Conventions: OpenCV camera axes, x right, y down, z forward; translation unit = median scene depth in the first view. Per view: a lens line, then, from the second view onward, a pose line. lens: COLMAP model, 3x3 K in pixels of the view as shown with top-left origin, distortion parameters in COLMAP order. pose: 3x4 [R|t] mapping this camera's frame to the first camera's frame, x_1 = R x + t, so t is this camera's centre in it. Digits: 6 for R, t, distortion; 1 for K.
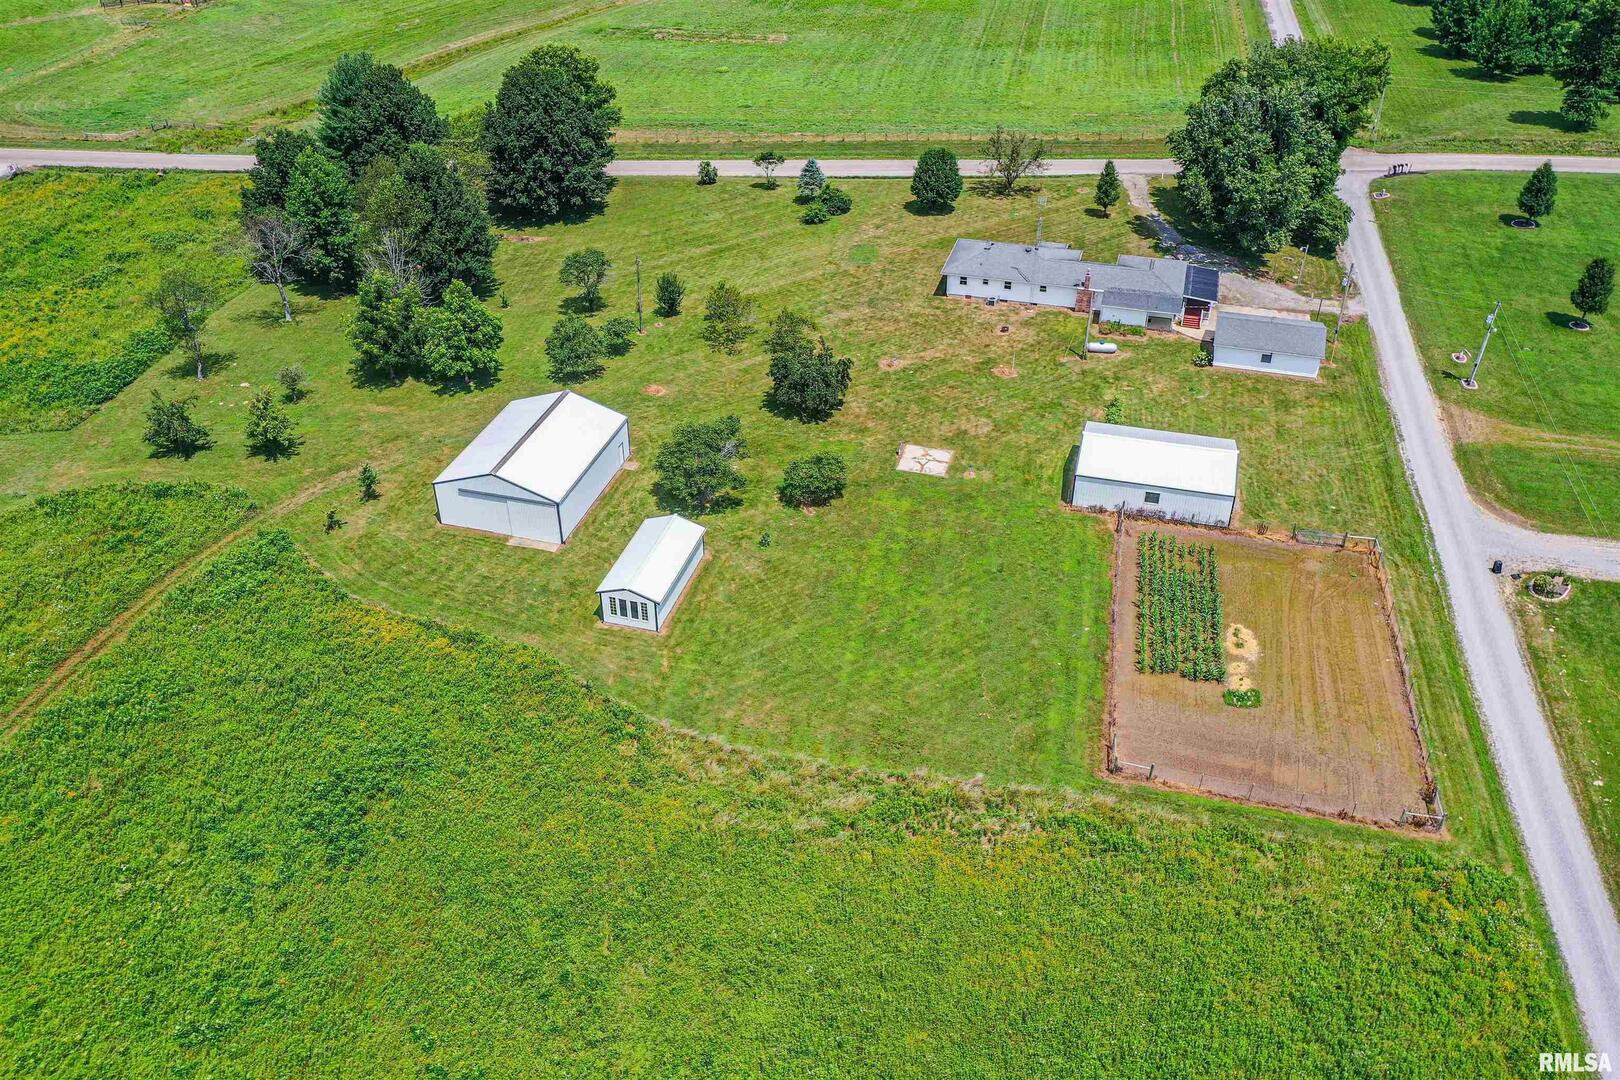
lens RADIAL K [[1281.1, 0, 808.1], [0, 1281.1, 539.1], [0, 0, 1]] dist [0.063443, 0.001119]
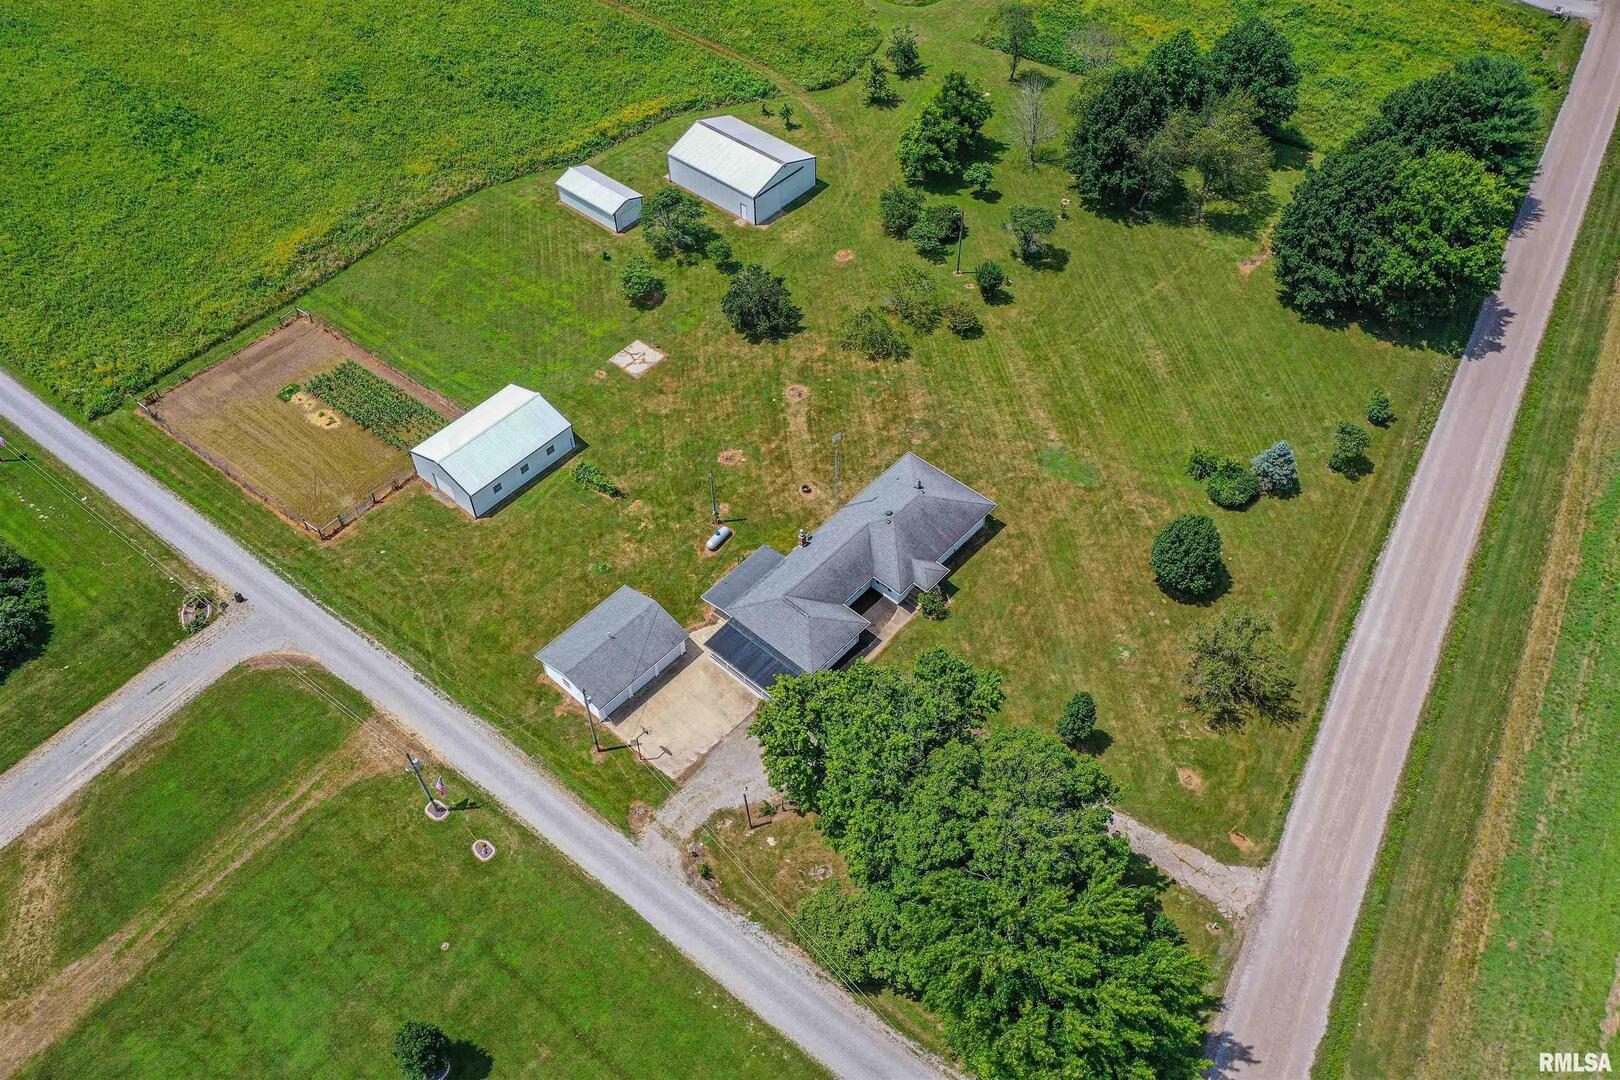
lens RADIAL K [[1281.1, 0, 808.3], [0, 1281.1, 541.8], [0, 0, 1]] dist [0.063443, 0.001119]
pose [[-0.441082, 0.681169, -0.584342, 0.867503], [-0.498110, 0.355804, 0.790753, -1.063427], [0.746548, 0.639853, 0.182359, 1.043295]]
